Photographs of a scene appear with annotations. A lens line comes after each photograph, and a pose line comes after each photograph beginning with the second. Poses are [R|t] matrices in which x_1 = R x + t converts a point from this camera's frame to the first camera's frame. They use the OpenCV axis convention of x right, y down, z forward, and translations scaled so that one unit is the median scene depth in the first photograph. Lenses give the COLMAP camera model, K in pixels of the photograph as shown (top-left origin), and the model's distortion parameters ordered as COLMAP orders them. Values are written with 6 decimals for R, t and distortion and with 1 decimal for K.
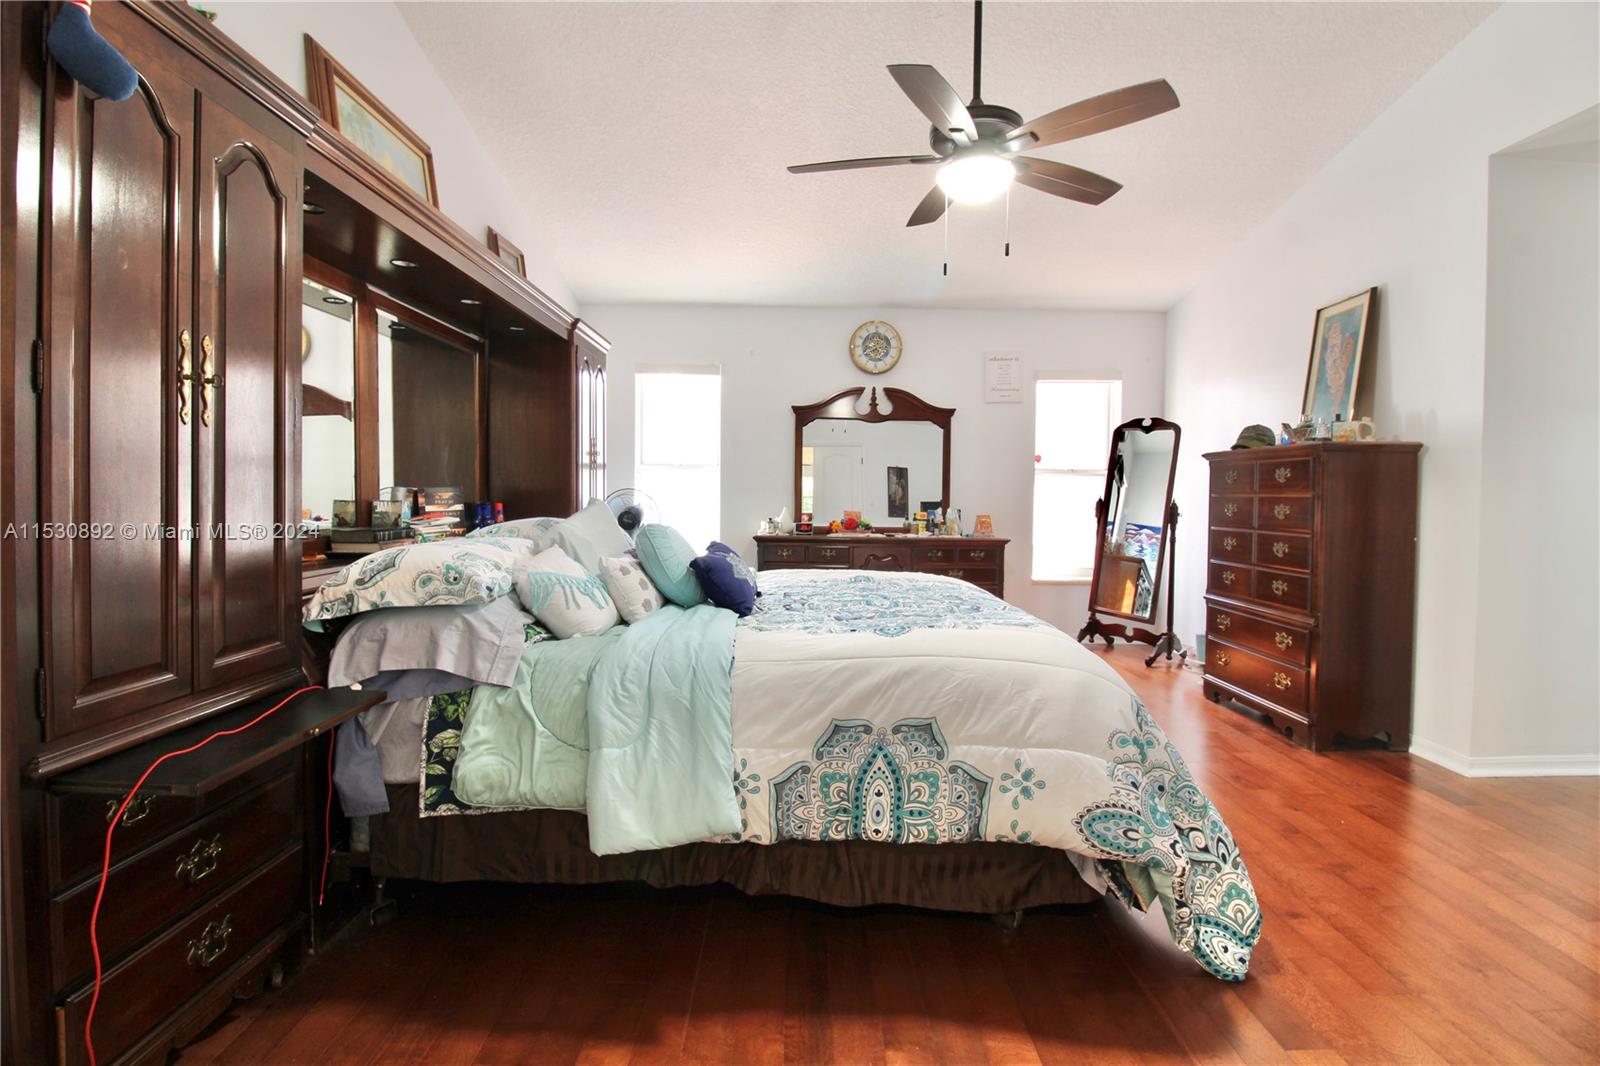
lens RADIAL K [[740.6, 0, 807.0], [0, 740.6, 521.9], [0, 0, 1]] dist [-0.003700, -0.010176]
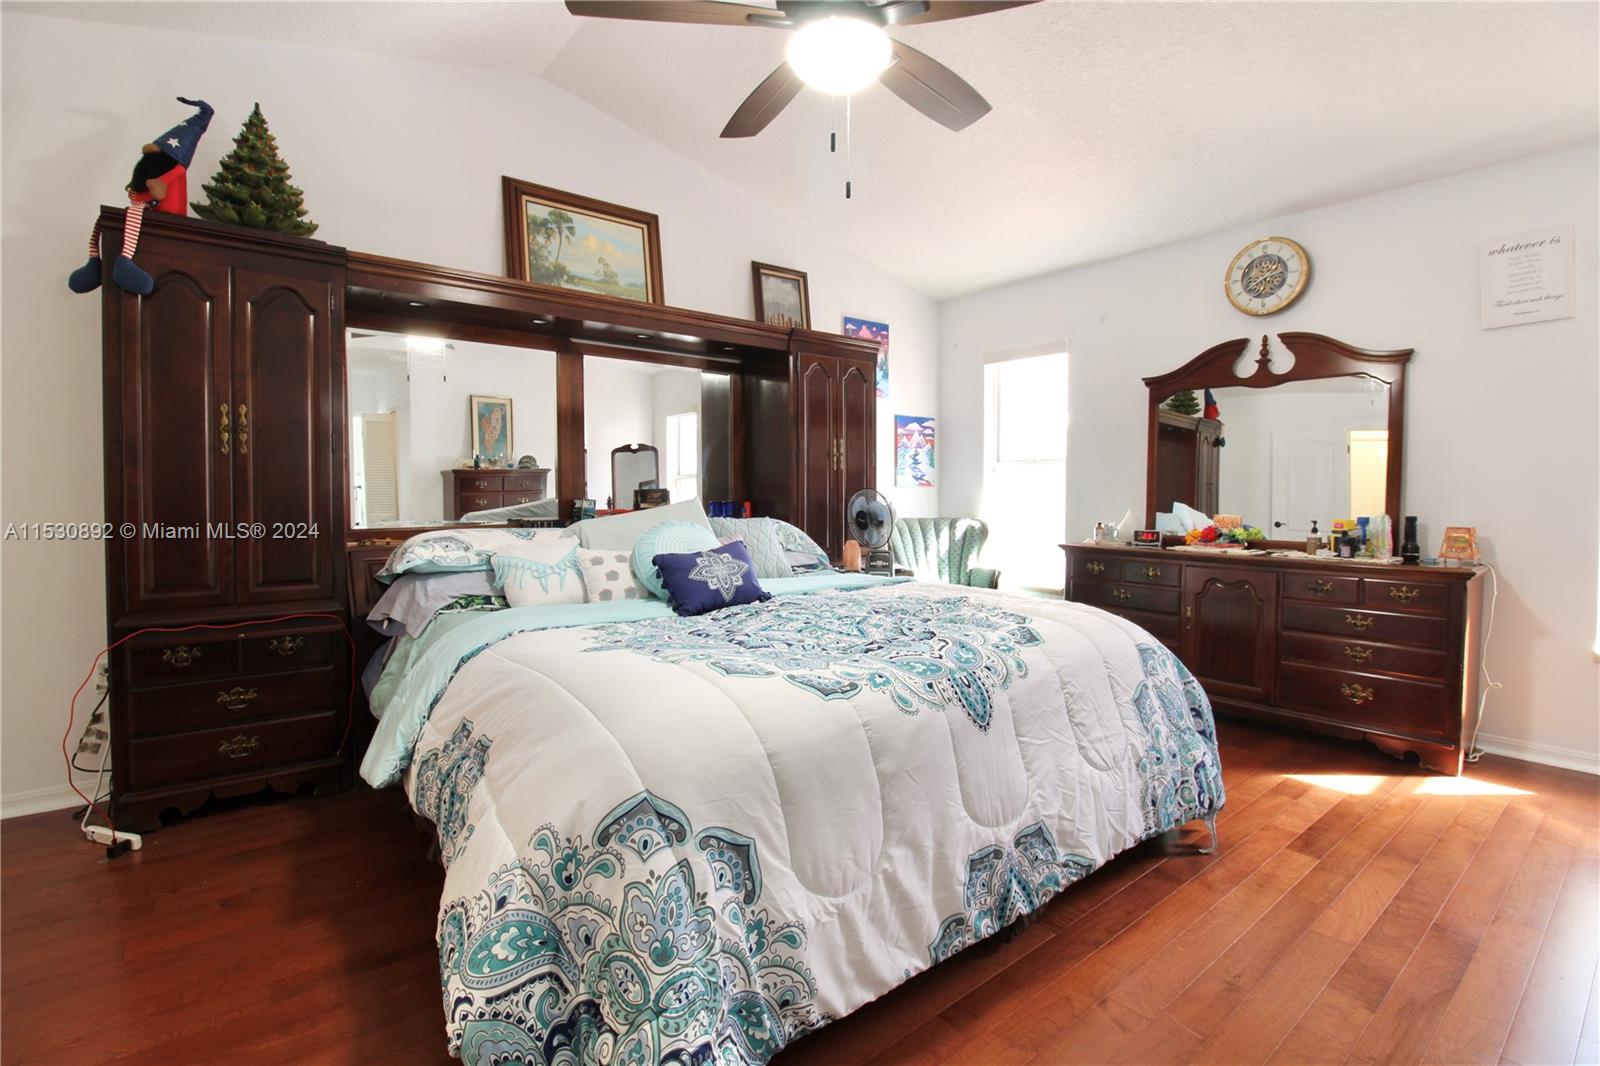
lens RADIAL K [[740.6, 0, 802.5], [0, 740.6, 524.7], [0, 0, 1]] dist [-0.003700, -0.010176]
pose [[0.622529, 0.027778, -0.782104, 0.850250], [-0.026444, 0.999546, 0.014453, -0.014267], [0.782150, 0.011684, 0.622981, 0.574412]]
